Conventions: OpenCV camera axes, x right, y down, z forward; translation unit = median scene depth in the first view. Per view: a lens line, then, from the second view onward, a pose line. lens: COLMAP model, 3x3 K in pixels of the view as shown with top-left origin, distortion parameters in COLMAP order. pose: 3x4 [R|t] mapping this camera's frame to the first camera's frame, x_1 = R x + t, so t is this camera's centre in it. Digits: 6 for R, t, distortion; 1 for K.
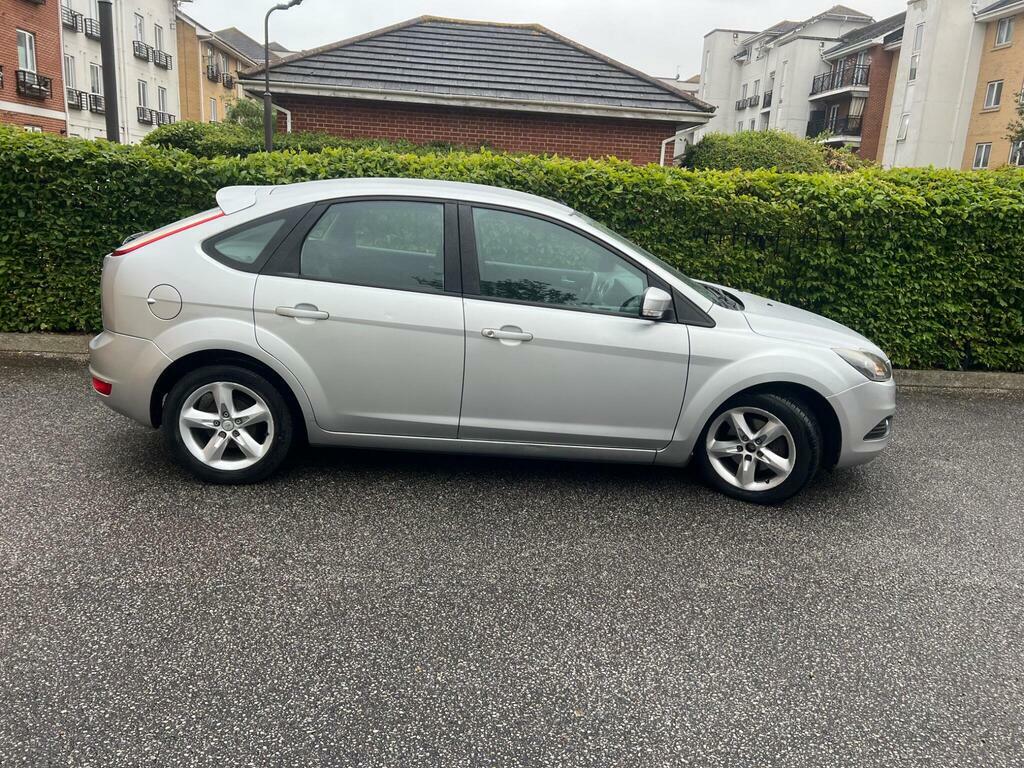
lens RADIAL K [[766.3, 0, 521.7], [0, 766.3, 385.5], [0, 0, 1]] dist [0.045036, -0.054832]
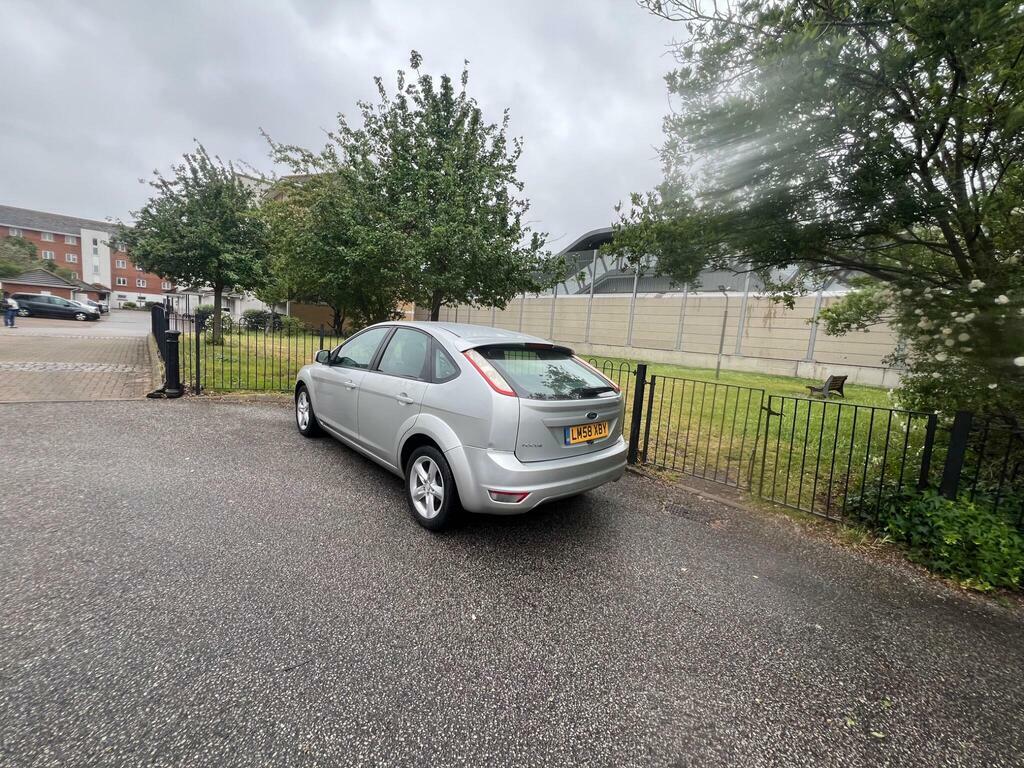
lens RADIAL K [[409.0, 0, 512.8], [0, 409.0, 382.6], [0, 0, 1]] dist [-0.000480, -0.000099]
pose [[0.652300, 0.103195, -0.750903, 0.319019], [-0.254291, 0.963066, -0.088547, -0.021840], [0.714032, 0.248707, 0.654449, 0.164676]]
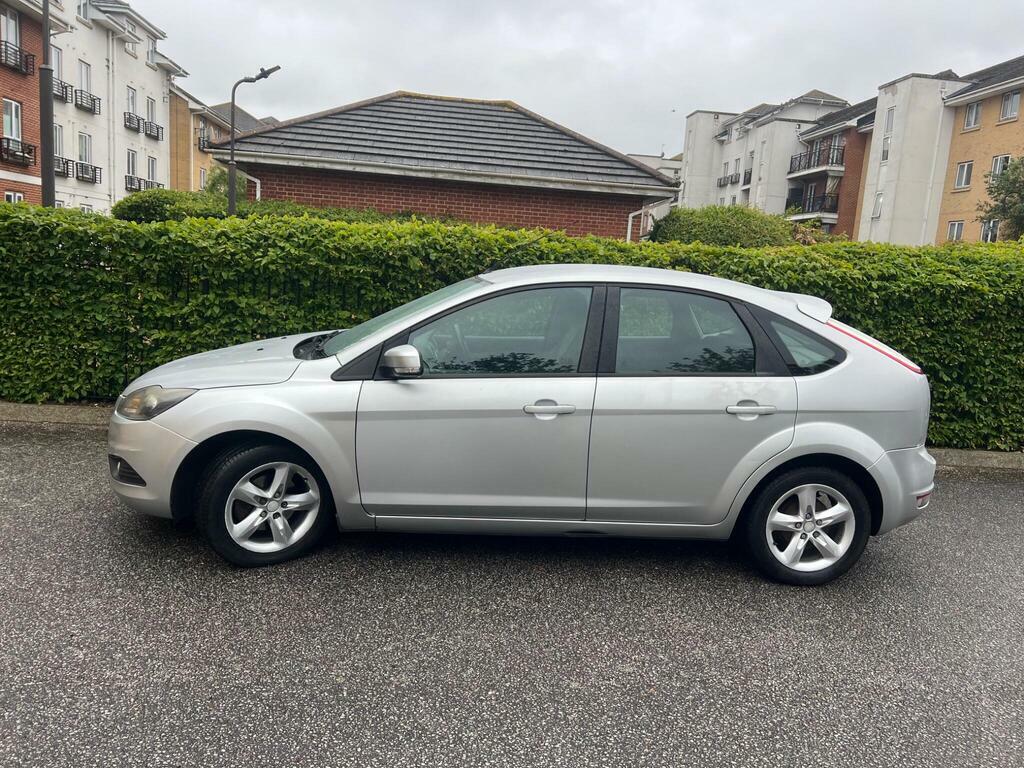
lens RADIAL K [[766.0, 0, 519.8], [0, 766.0, 389.9], [0, 0, 1]] dist [0.044581, -0.052934]
pose [[0.999890, 0.010993, 0.009954, 0.034367], [-0.010137, 0.996556, -0.082300, -0.002579], [-0.010824, 0.082190, 0.996558, 0.014580]]
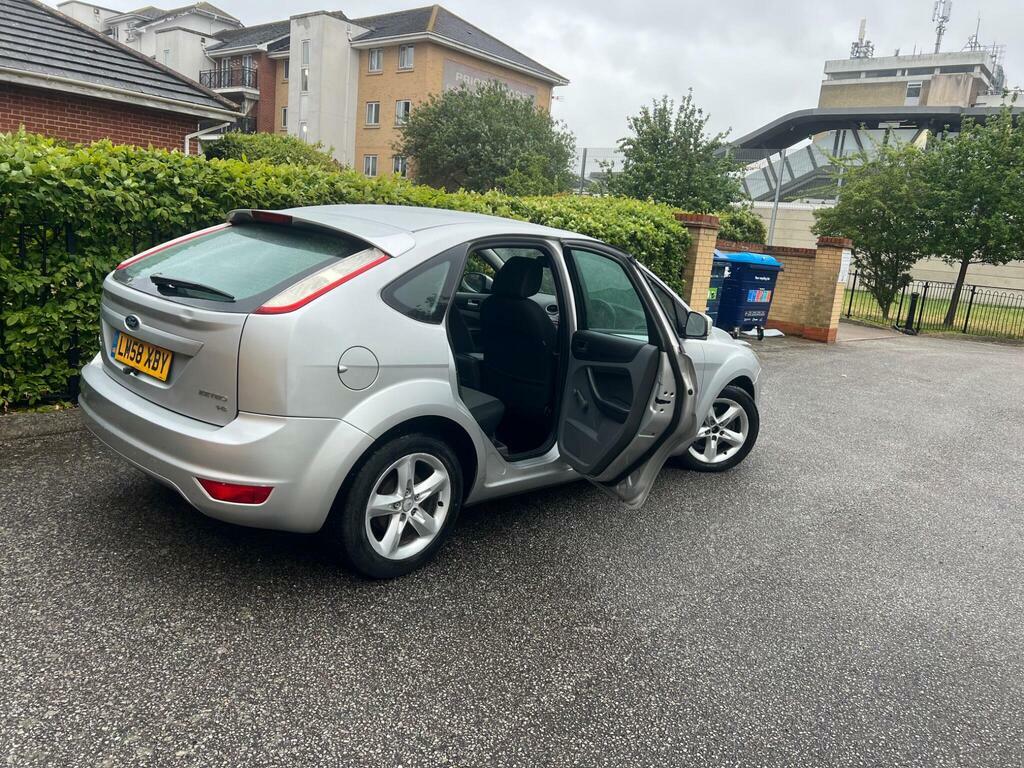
lens RADIAL K [[765.7, 0, 507.0], [0, 765.7, 378.0], [0, 0, 1]] dist [0.042744, -0.049527]
pose [[0.721796, -0.120026, 0.681619, -0.226042], [0.119627, 0.991661, 0.047943, -0.029859], [-0.681689, 0.046935, 0.730135, 0.080834]]
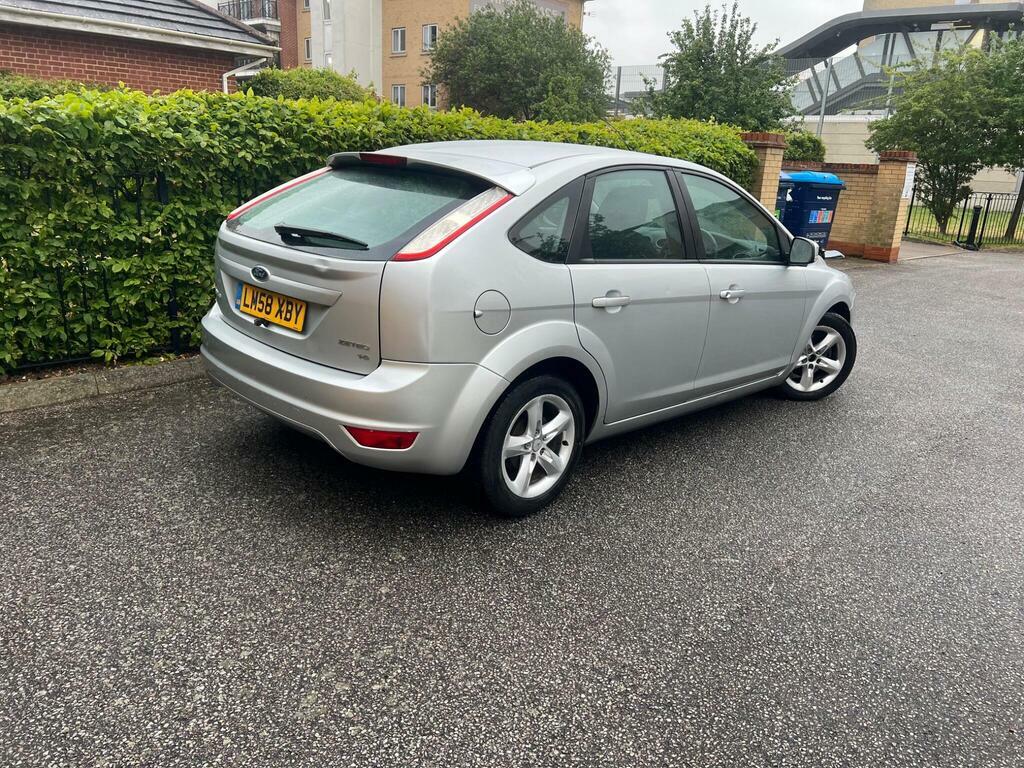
lens RADIAL K [[765.5, 0, 515.7], [0, 765.5, 386.5], [0, 0, 1]] dist [0.049066, -0.059090]
pose [[0.738047, -0.211216, 0.640839, -0.244569], [0.158104, 0.977437, 0.140070, -0.035405], [-0.655965, -0.002059, 0.754789, 0.099094]]
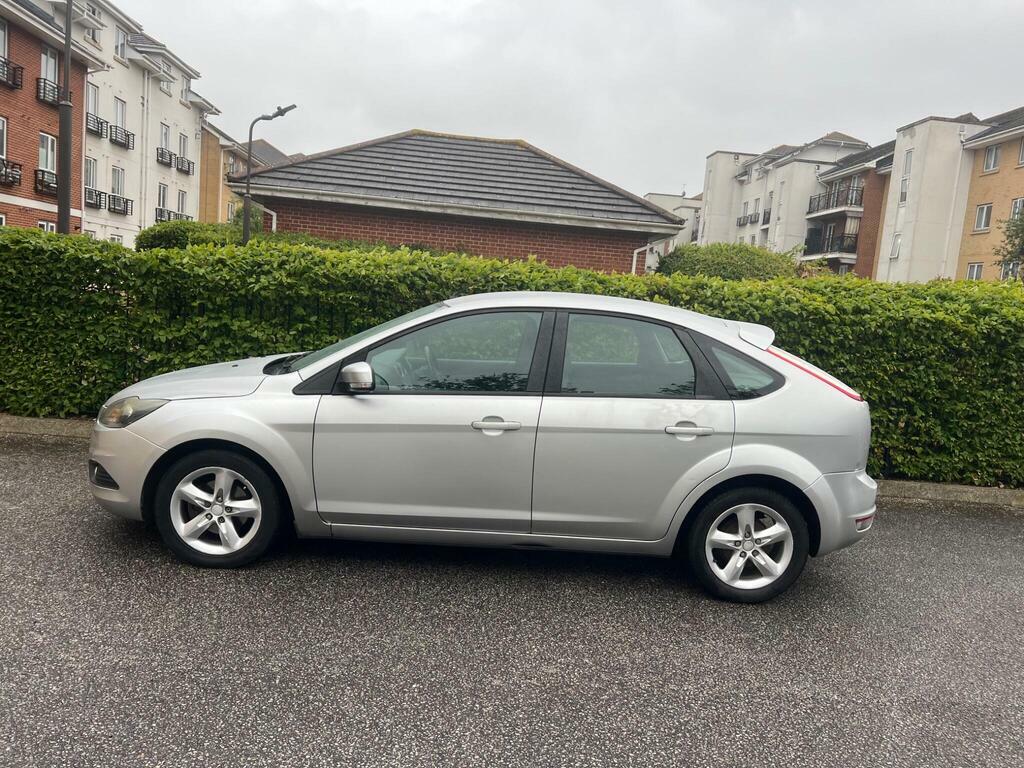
lens RADIAL K [[764.7, 0, 514.6], [0, 764.7, 393.2], [0, 0, 1]] dist [0.047841, -0.056169]
pose [[0.999212, 0.031307, -0.024418, 0.058912], [-0.034066, 0.991911, -0.122278, 0.004117], [0.020392, 0.123014, 0.992195, 0.000962]]
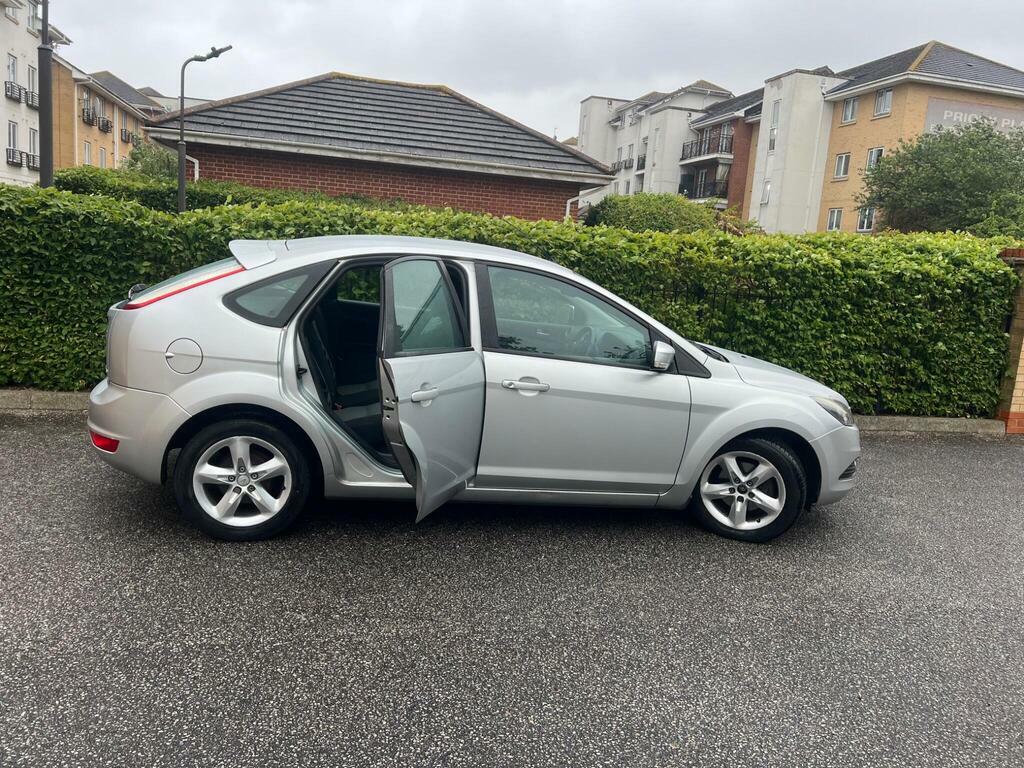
lens RADIAL K [[766.2, 0, 510.7], [0, 766.2, 377.9], [0, 0, 1]] dist [0.040714, -0.047067]
pose [[0.989979, -0.005887, 0.141089, -0.047701], [0.016238, 0.997249, -0.072323, -0.000552], [-0.140275, 0.073889, 0.987352, -0.007612]]
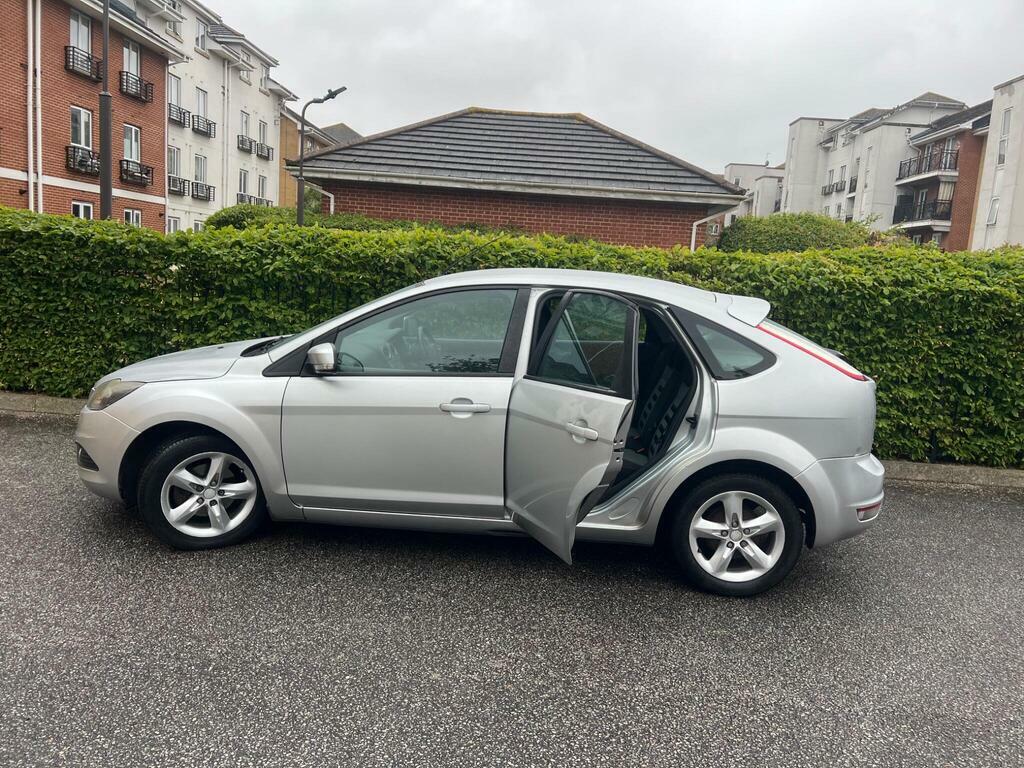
lens RADIAL K [[763.6, 0, 519.4], [0, 763.6, 381.4], [0, 0, 1]] dist [0.049871, -0.059740]
pose [[0.991967, 0.027935, -0.123374, 0.096077], [-0.040933, 0.993723, -0.104110, 0.000083], [0.119691, 0.108324, 0.986884, 0.013948]]
